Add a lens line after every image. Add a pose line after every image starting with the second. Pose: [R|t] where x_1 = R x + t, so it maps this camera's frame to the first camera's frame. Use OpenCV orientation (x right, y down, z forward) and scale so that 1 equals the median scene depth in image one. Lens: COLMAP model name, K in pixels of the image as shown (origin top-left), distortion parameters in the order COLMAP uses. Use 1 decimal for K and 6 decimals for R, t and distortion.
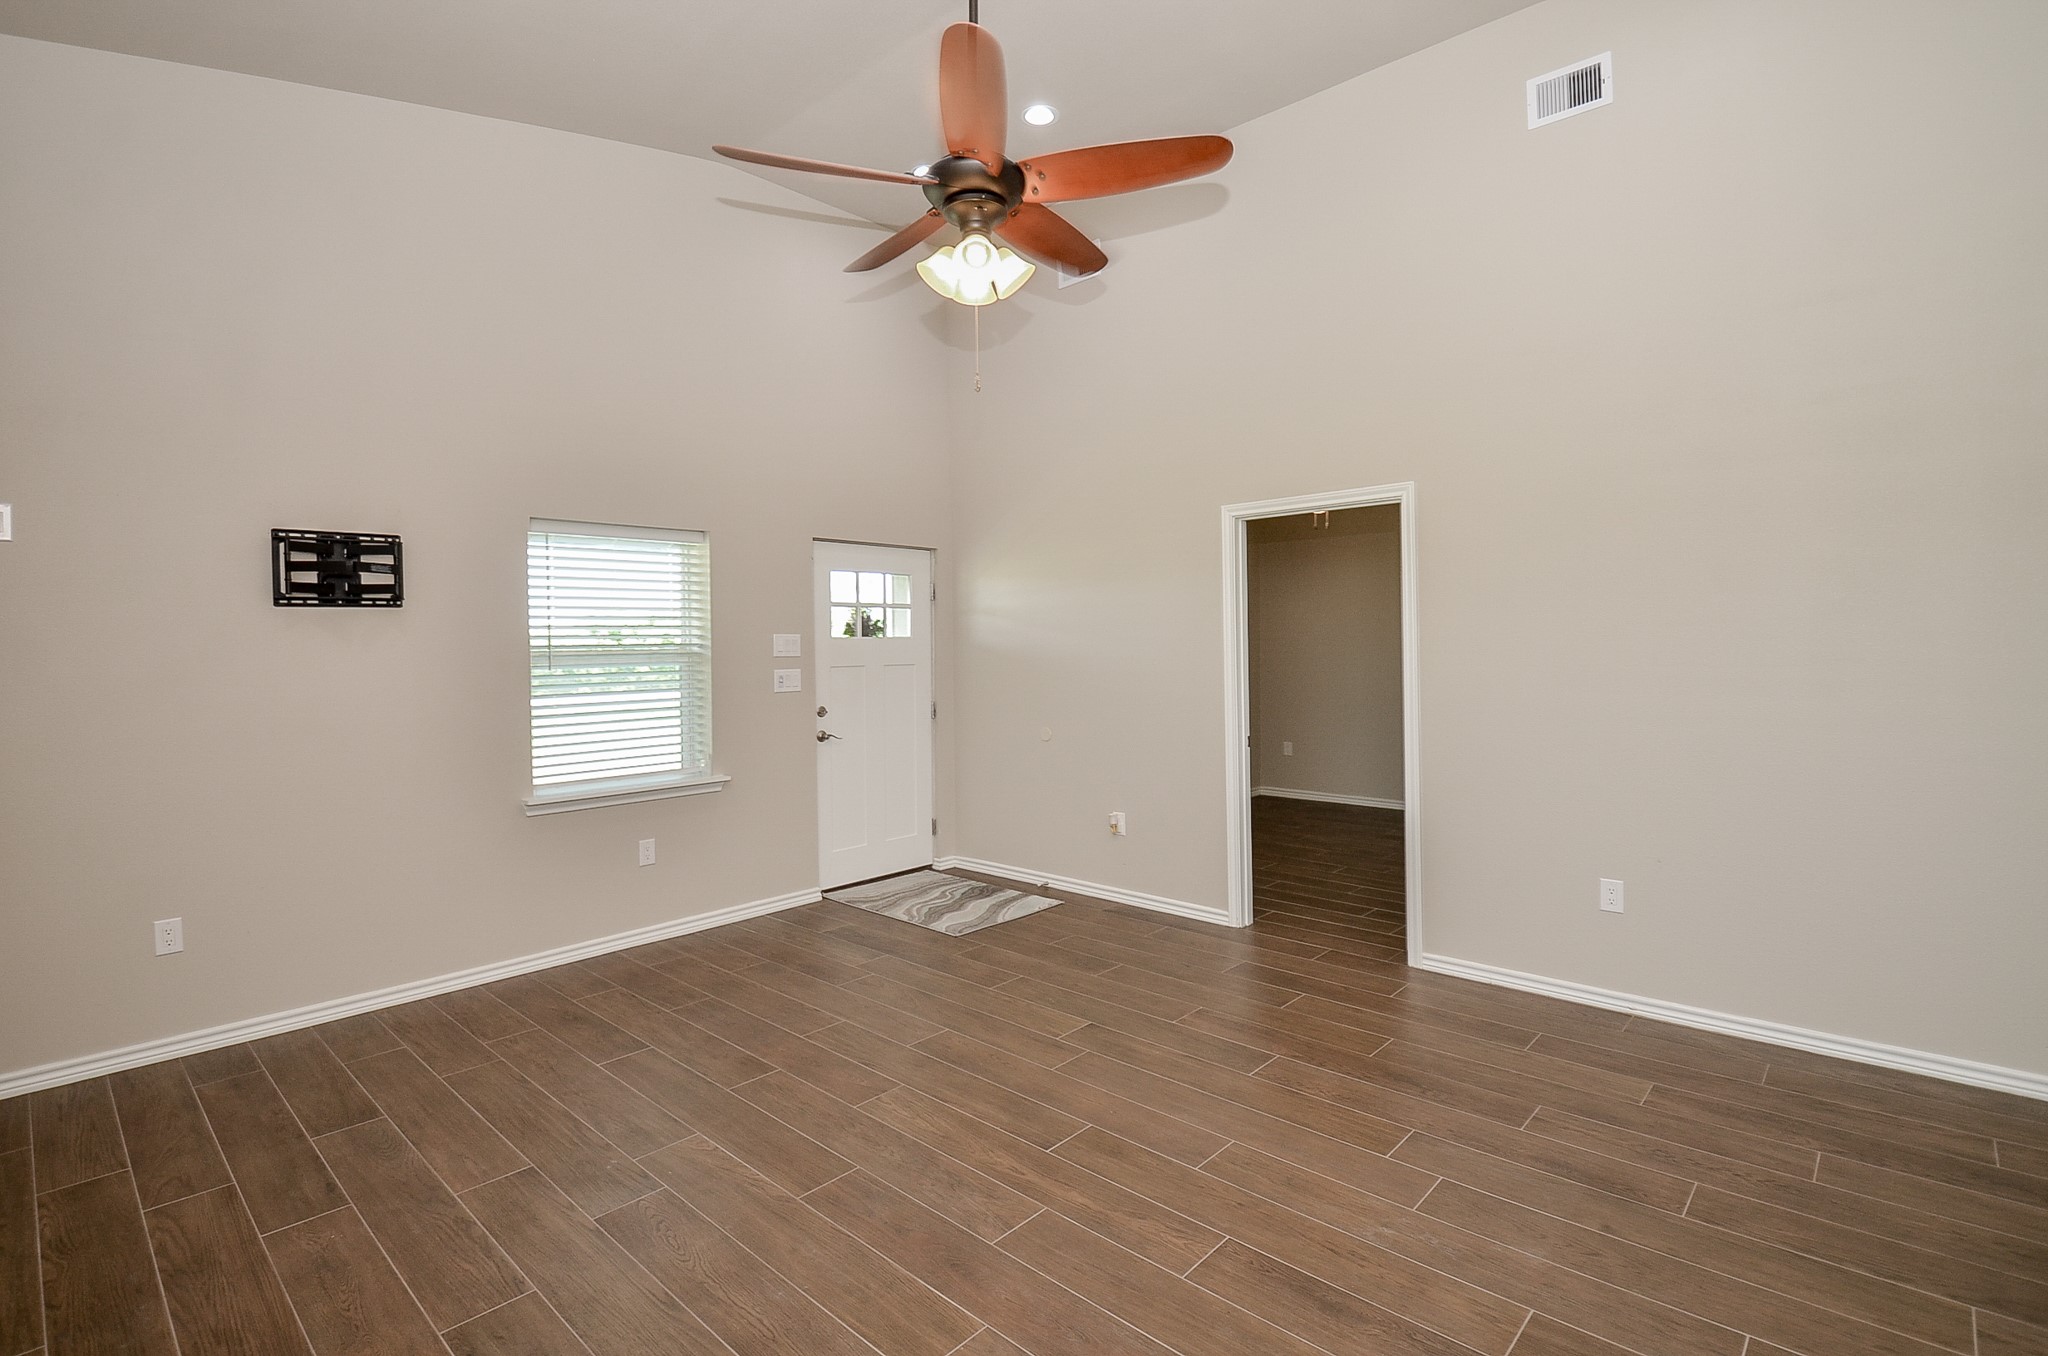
lens RADIAL K [[978.9, 0, 1017.5], [0, 978.9, 642.2], [0, 0, 1]] dist [0.027851, -0.032559]
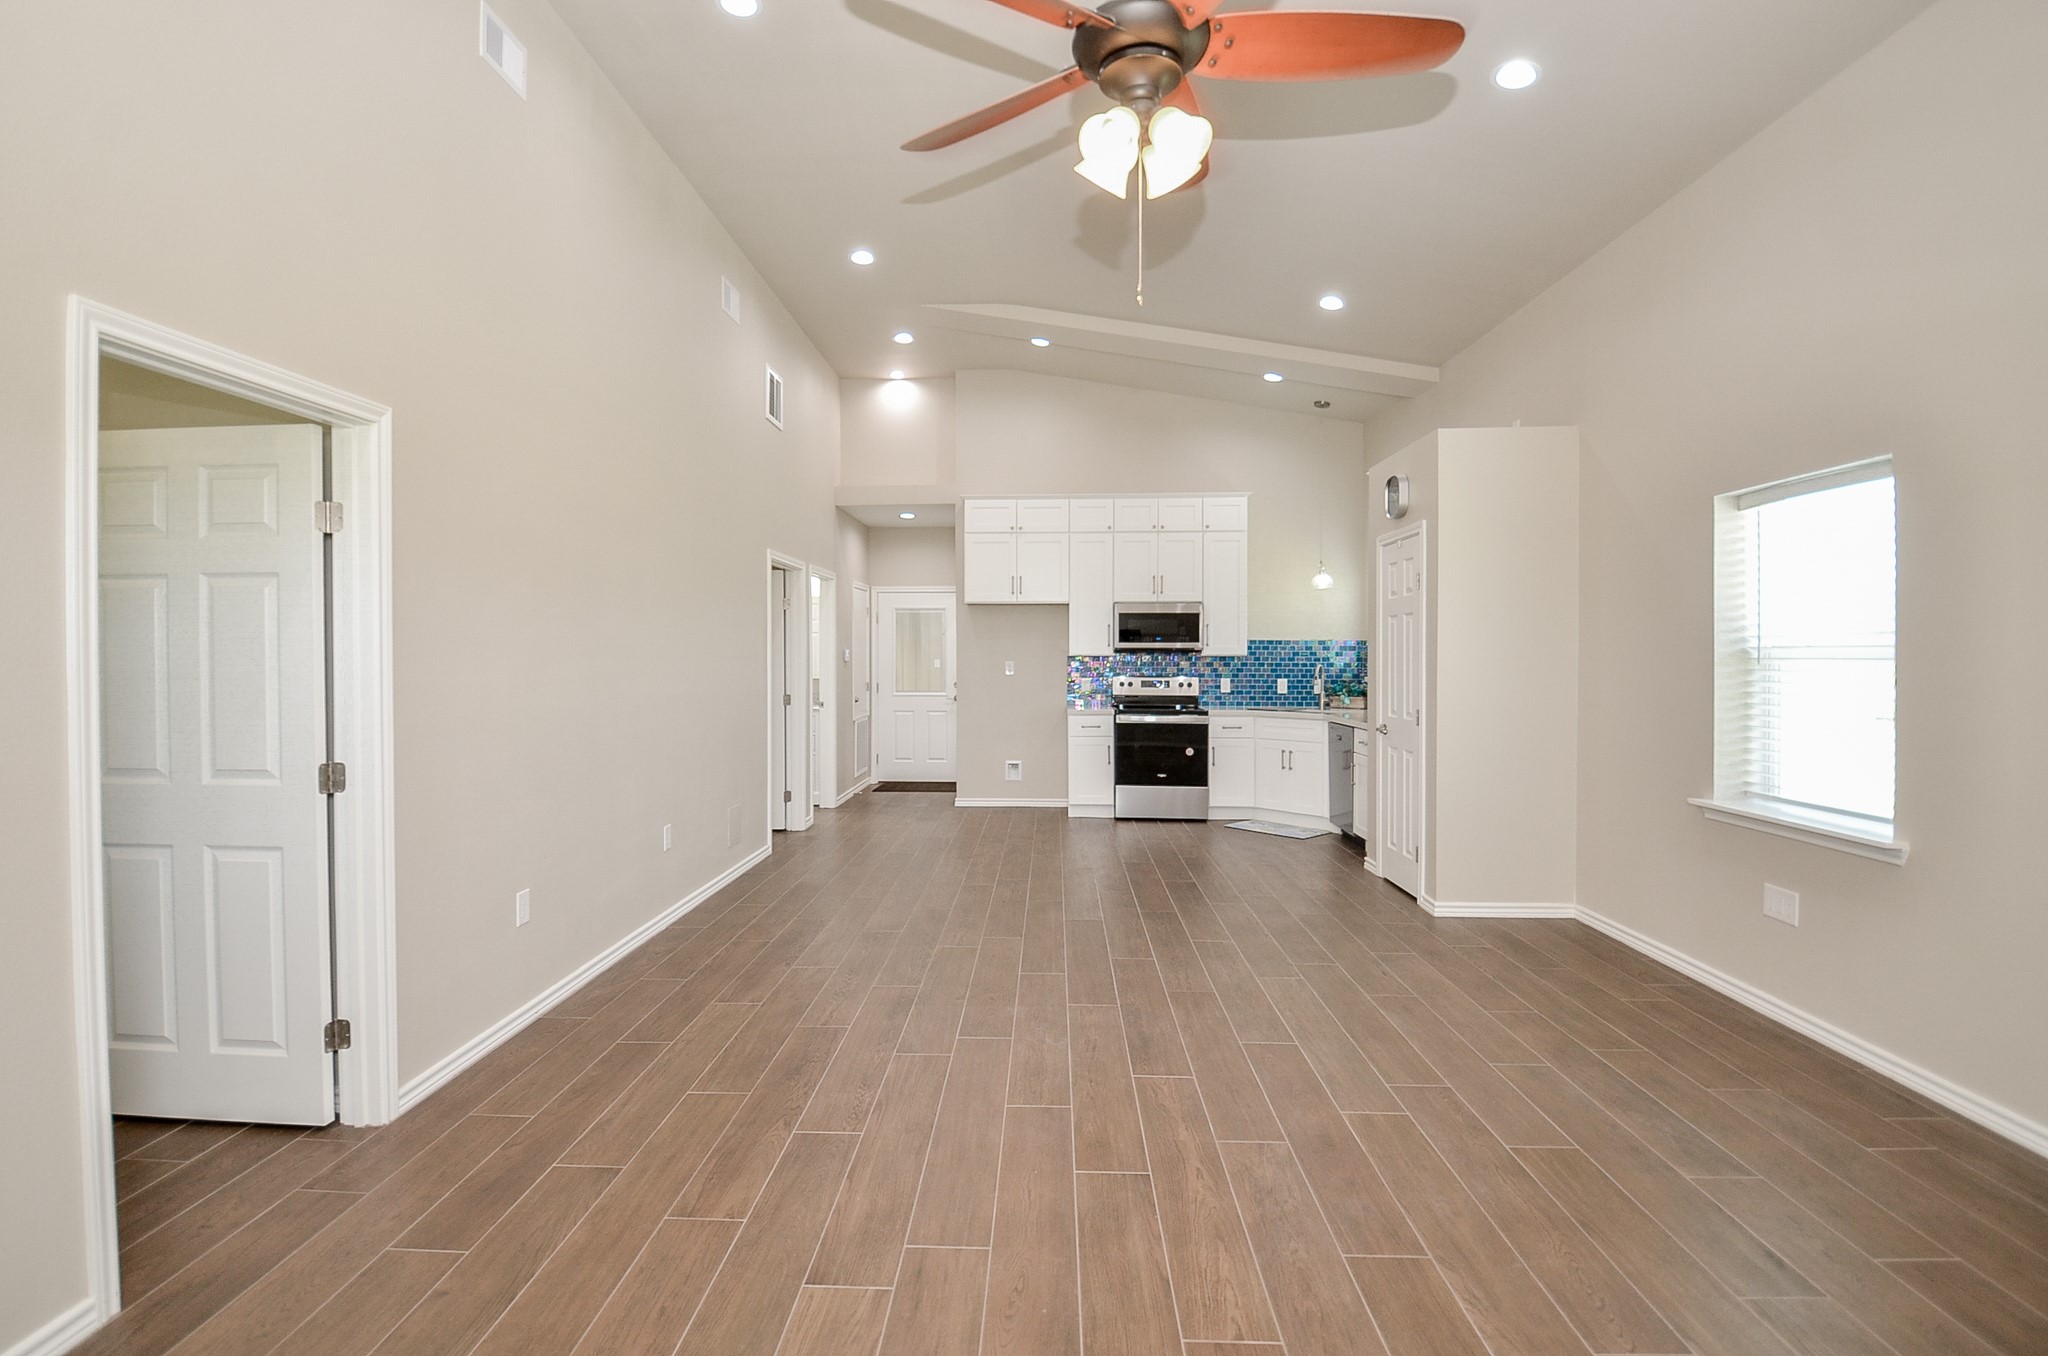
lens RADIAL K [[956.5, 0, 1007.6], [0, 956.5, 661.4], [0, 0, 1]] dist [0.020849, -0.026361]
pose [[-0.651219, 0.007258, 0.758855, -0.546878], [0.012101, 0.999926, 0.000821, 0.023942], [-0.758793, 0.009717, -0.651259, 1.594858]]
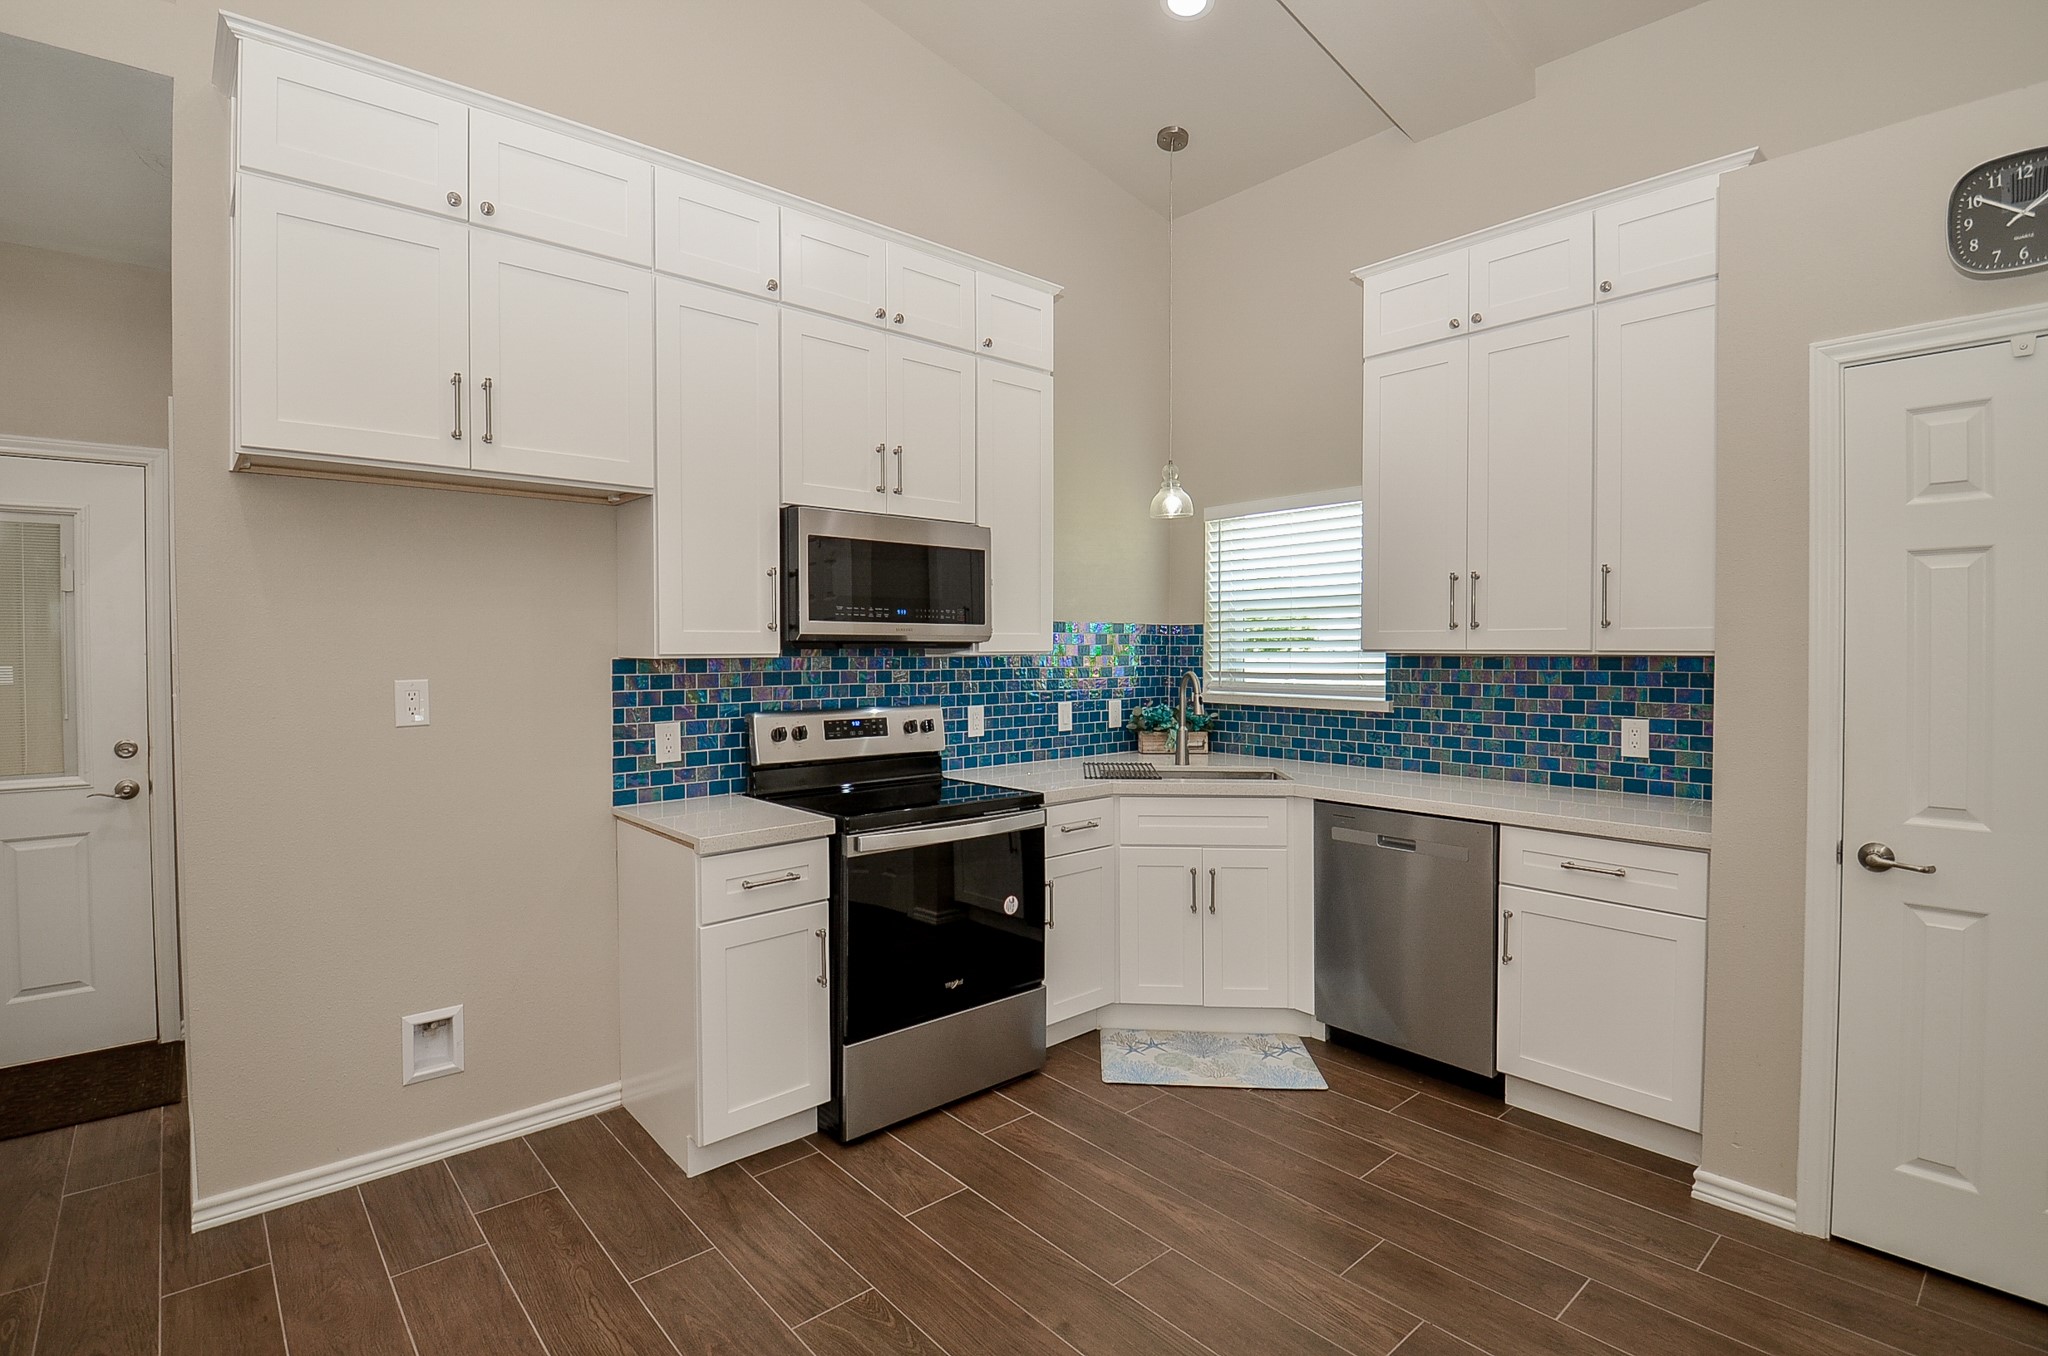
lens RADIAL K [[956.5, 0, 1007.6], [0, 956.5, 661.4], [0, 0, 1]] dist [0.020849, -0.026361]
pose [[-0.994604, 0.014066, 0.102787, 1.047397], [0.016035, 0.999703, 0.018355, 0.002725], [-0.102498, 0.019904, -0.994534, 0.492010]]
